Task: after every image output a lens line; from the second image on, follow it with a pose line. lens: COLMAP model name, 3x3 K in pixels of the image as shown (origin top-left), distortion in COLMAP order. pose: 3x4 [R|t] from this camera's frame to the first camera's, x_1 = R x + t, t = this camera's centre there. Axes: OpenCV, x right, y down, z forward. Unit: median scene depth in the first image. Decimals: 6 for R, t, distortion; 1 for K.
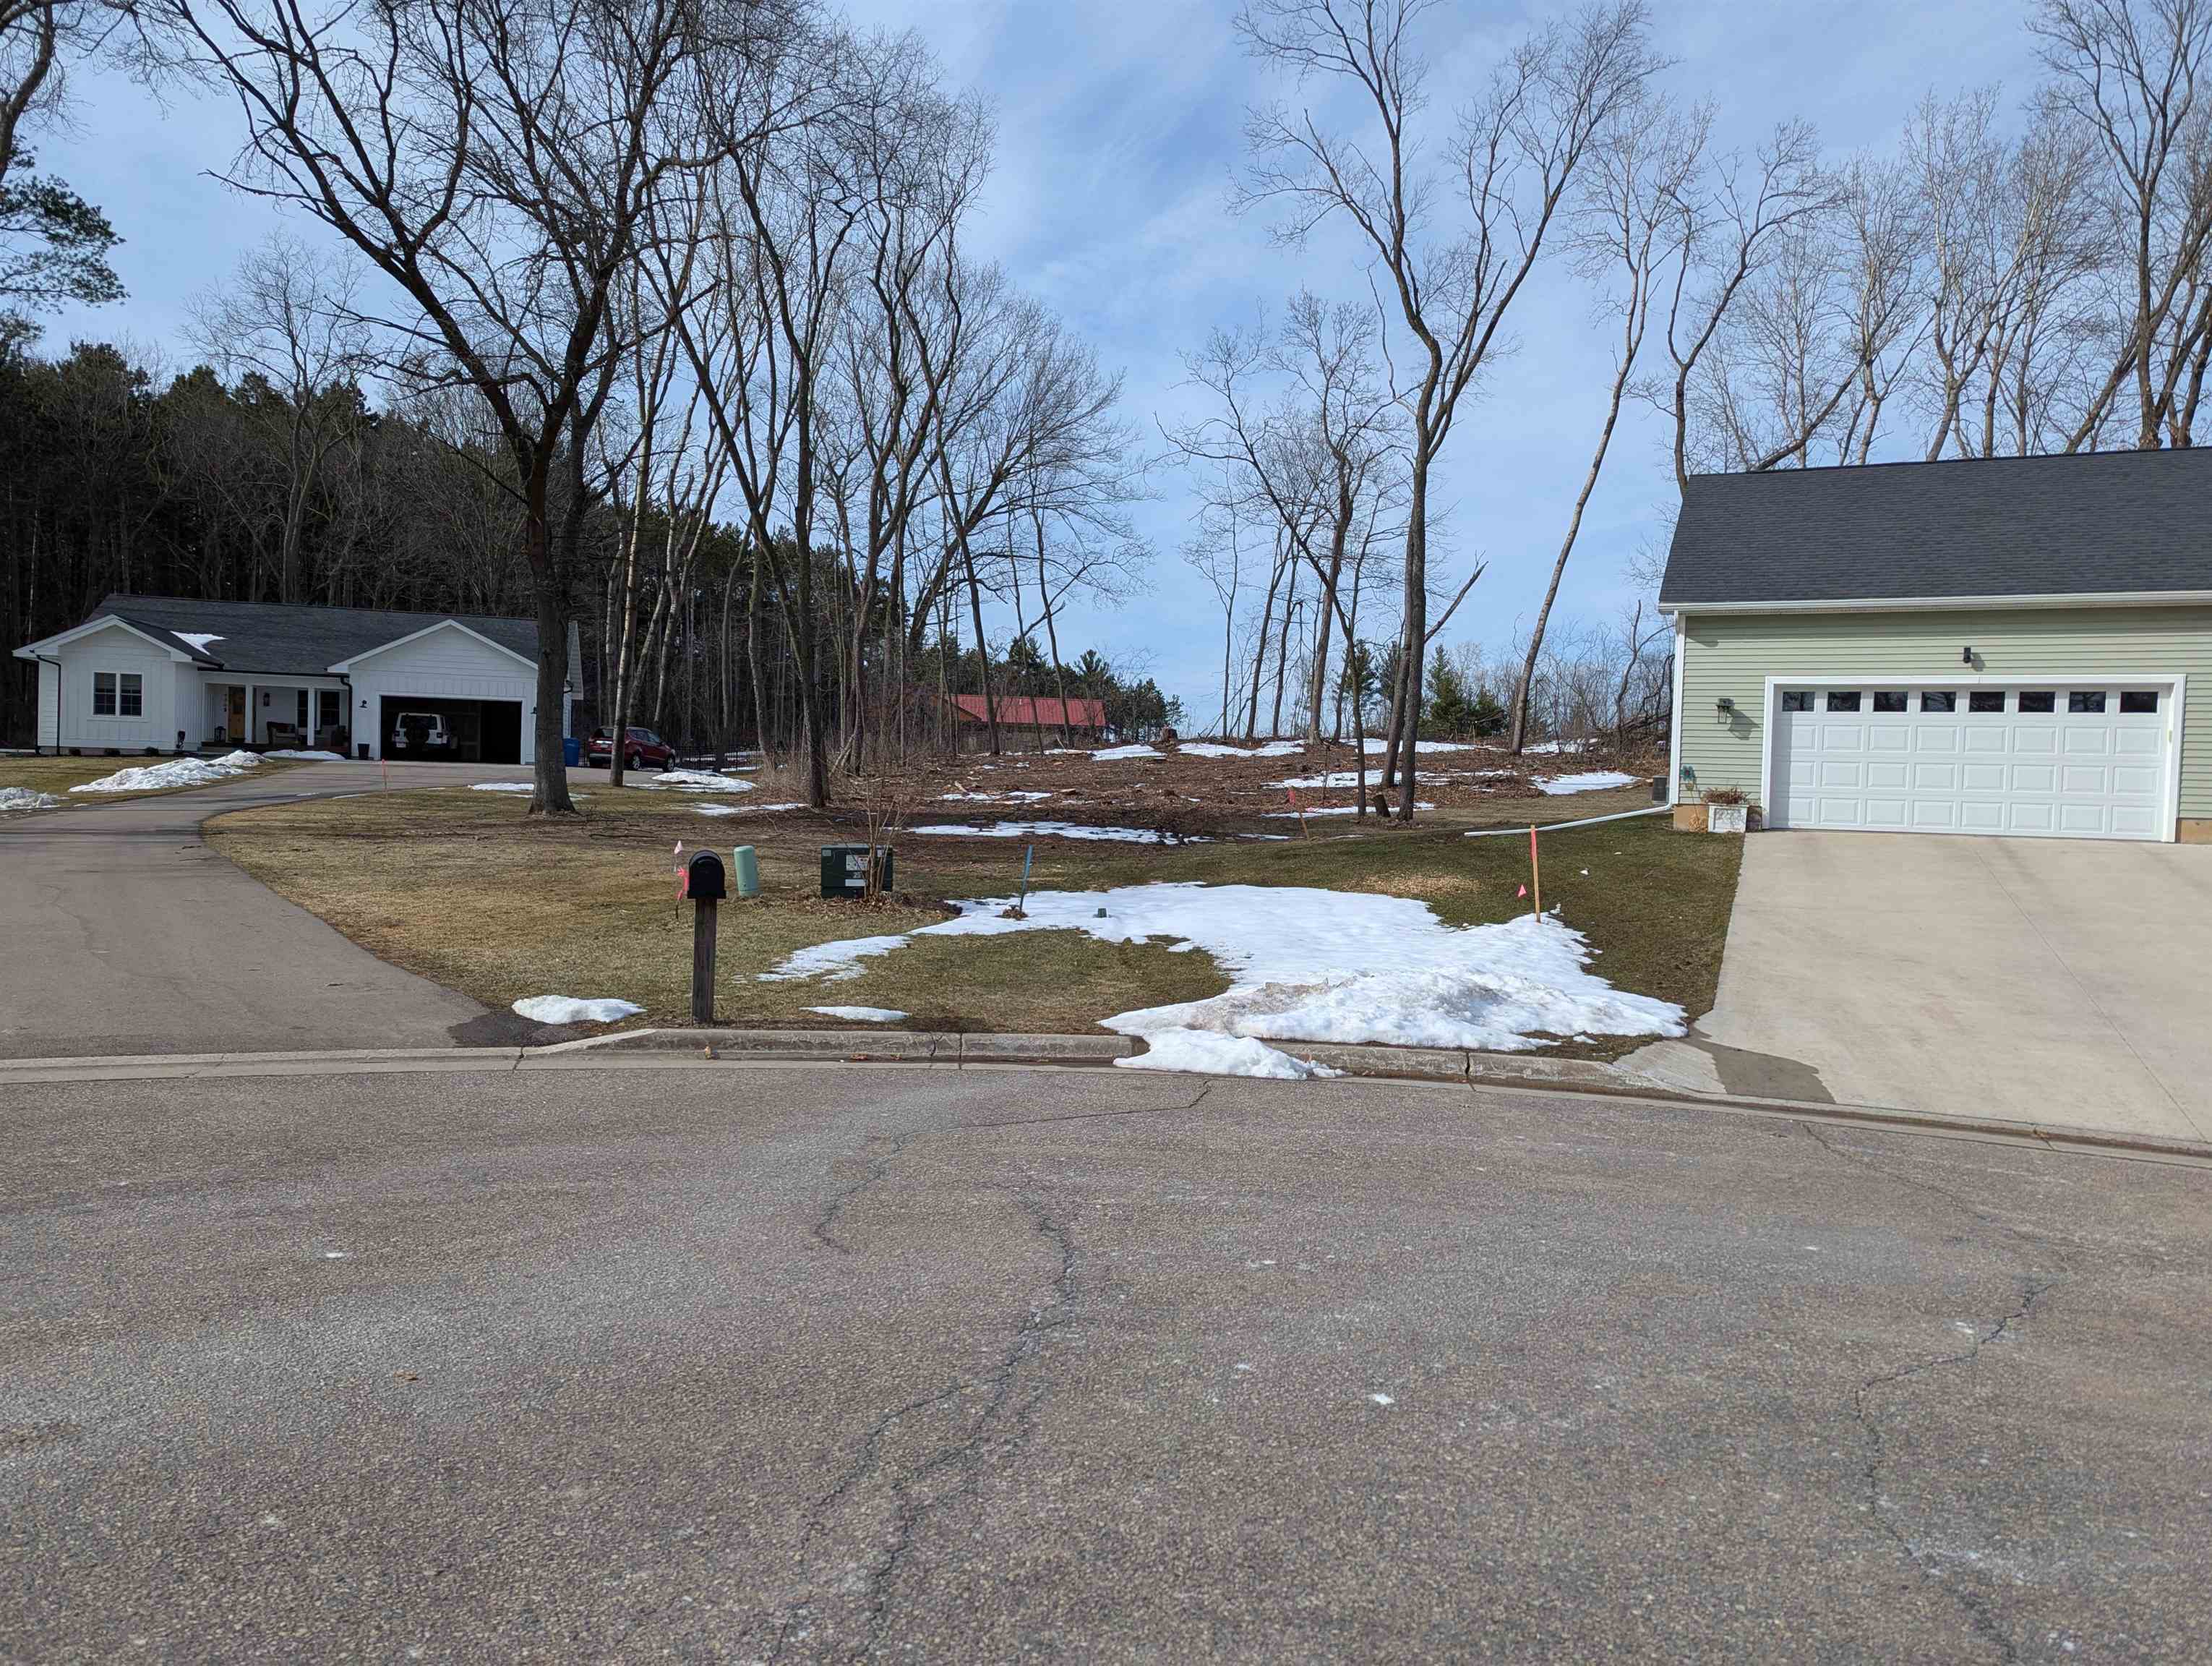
lens RADIAL K [[1586.3, 0, 1100.8], [0, 1586.3, 828.9], [0, 0, 1]] dist [0.100078, -0.090575]
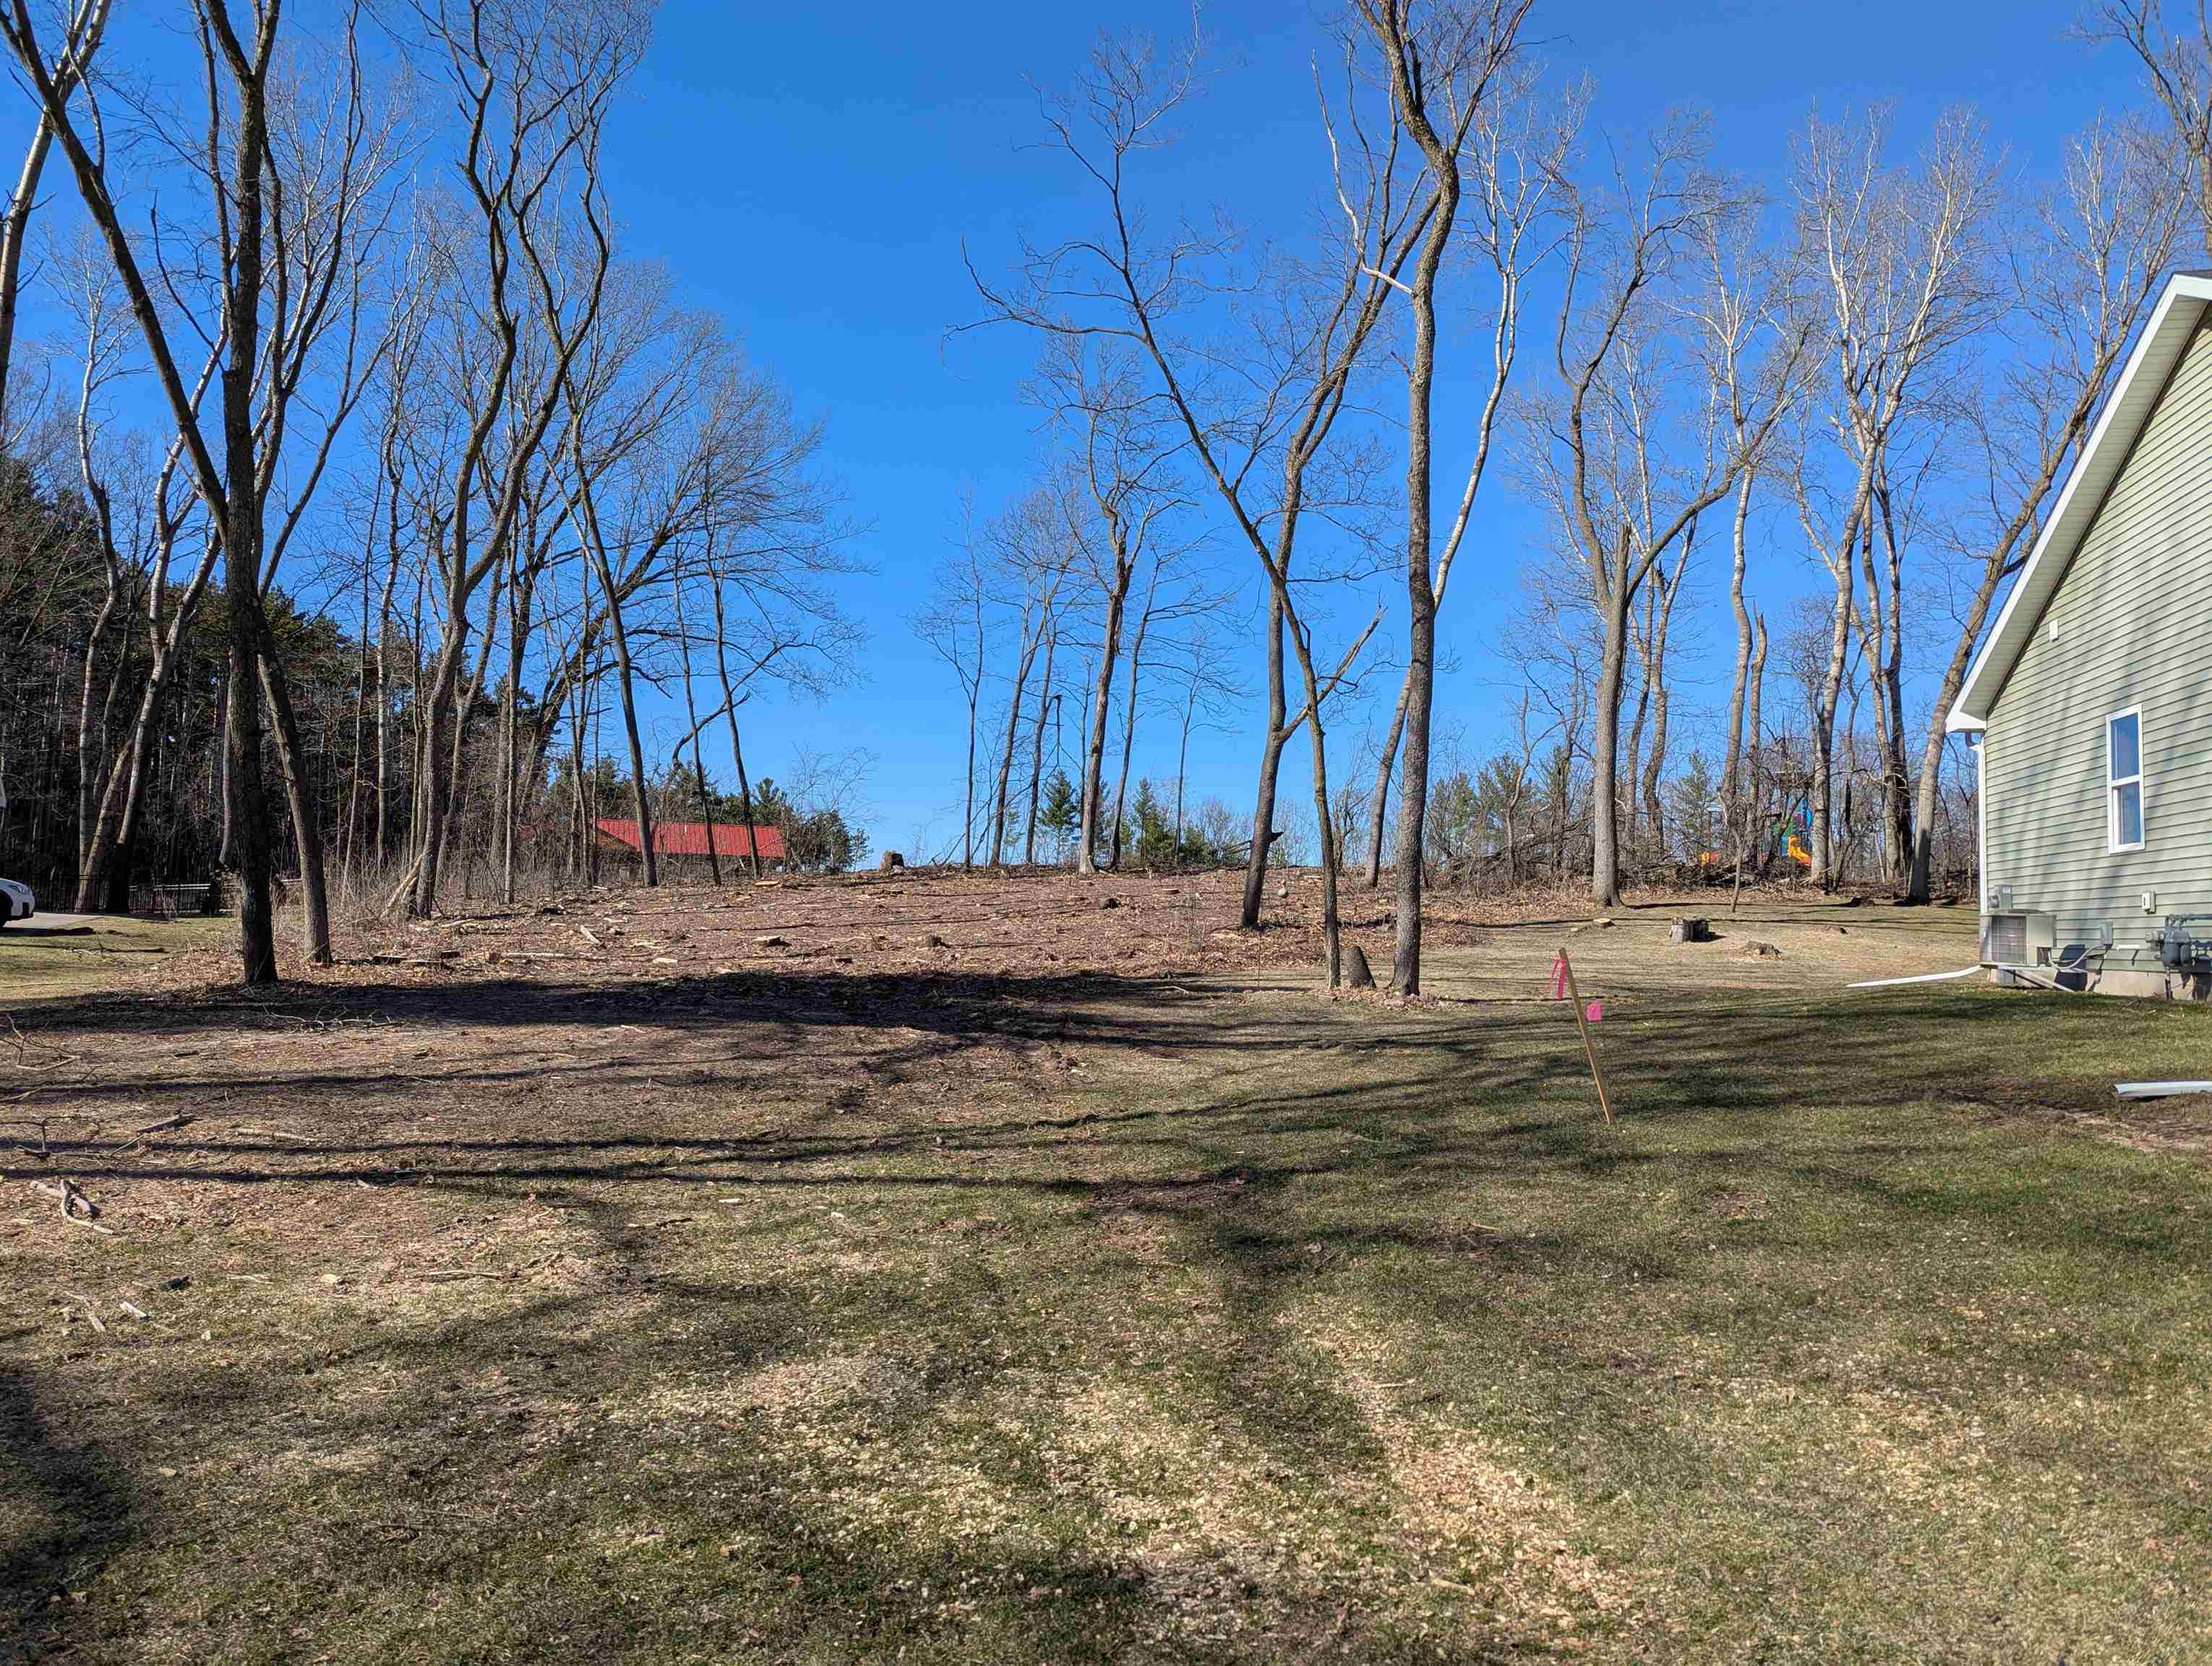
lens RADIAL K [[1591.7, 0, 1116.8], [0, 1591.7, 825.6], [0, 0, 1]] dist [0.090599, -0.080637]
pose [[0.977447, 0.008734, 0.211001, -0.014838], [0.010249, 0.996006, -0.088702, -0.007868], [-0.210933, 0.088864, 0.973453, 0.251372]]
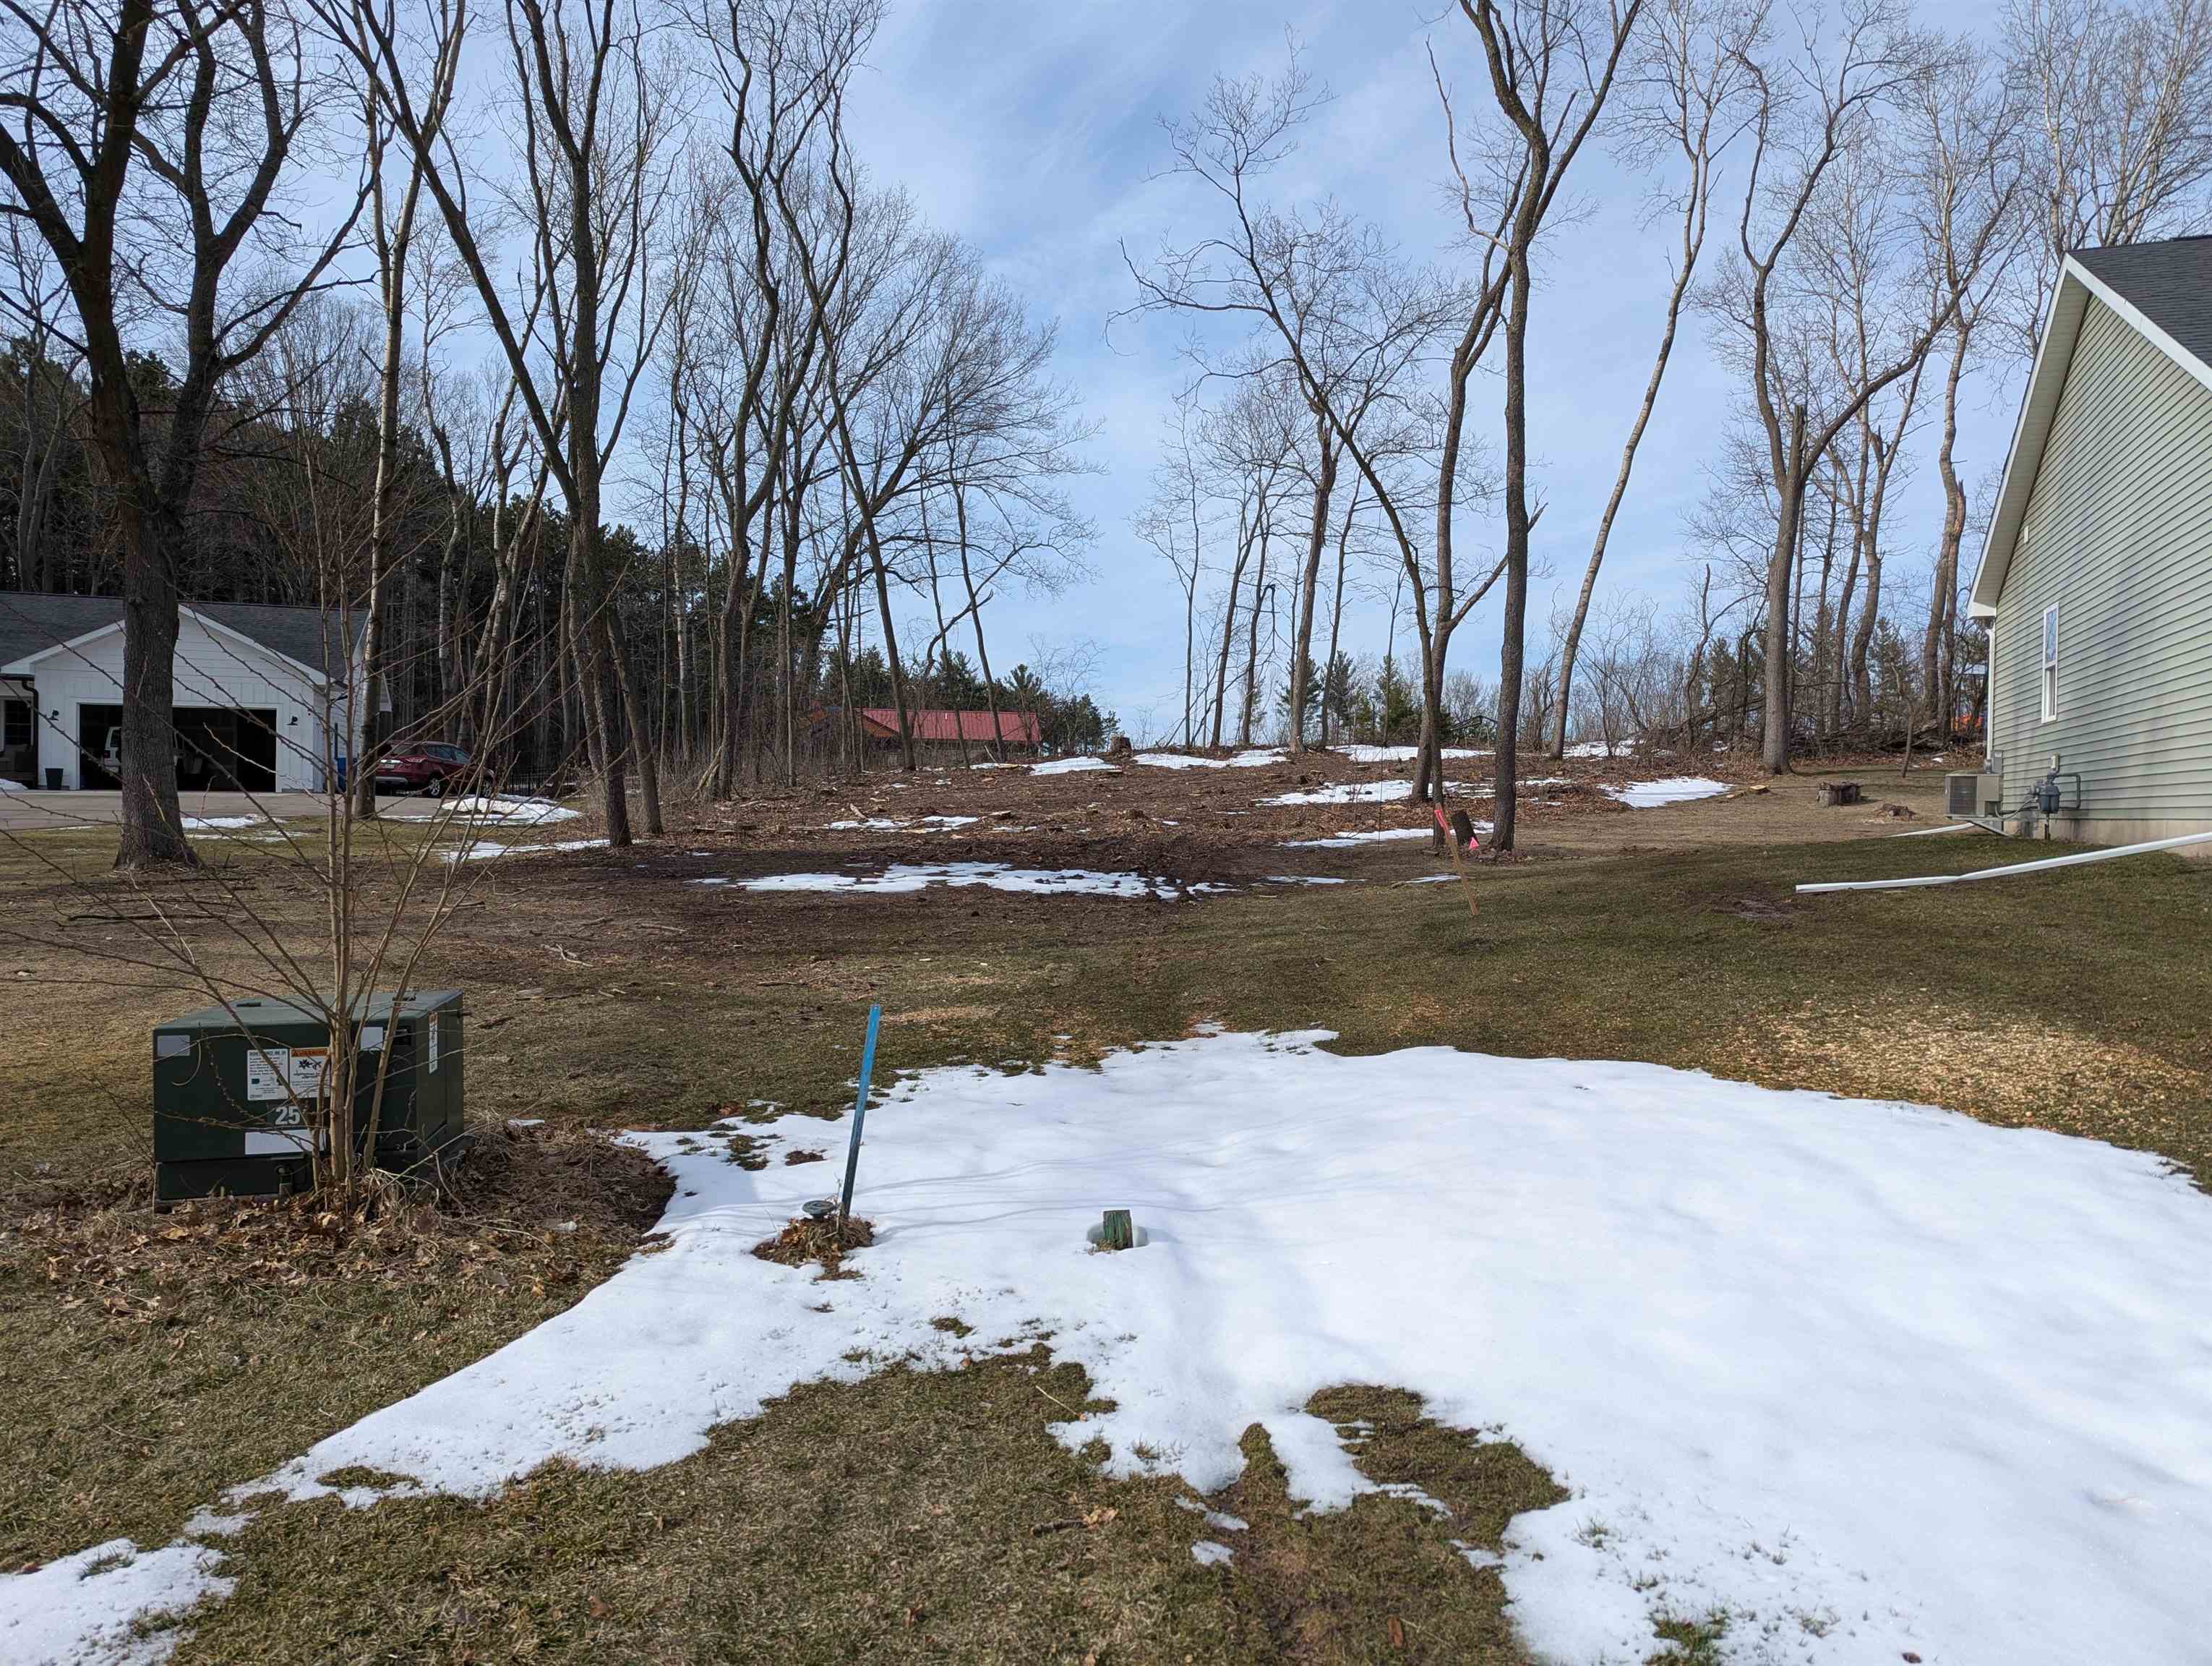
lens RADIAL K [[1591.7, 0, 1116.8], [0, 1591.7, 825.6], [0, 0, 1]] dist [0.090599, -0.080637]
pose [[0.998480, -0.018115, 0.052048, -0.003600], [0.018910, 0.999711, -0.014817, -0.004542], [-0.051765, 0.015778, 0.998535, 0.178672]]
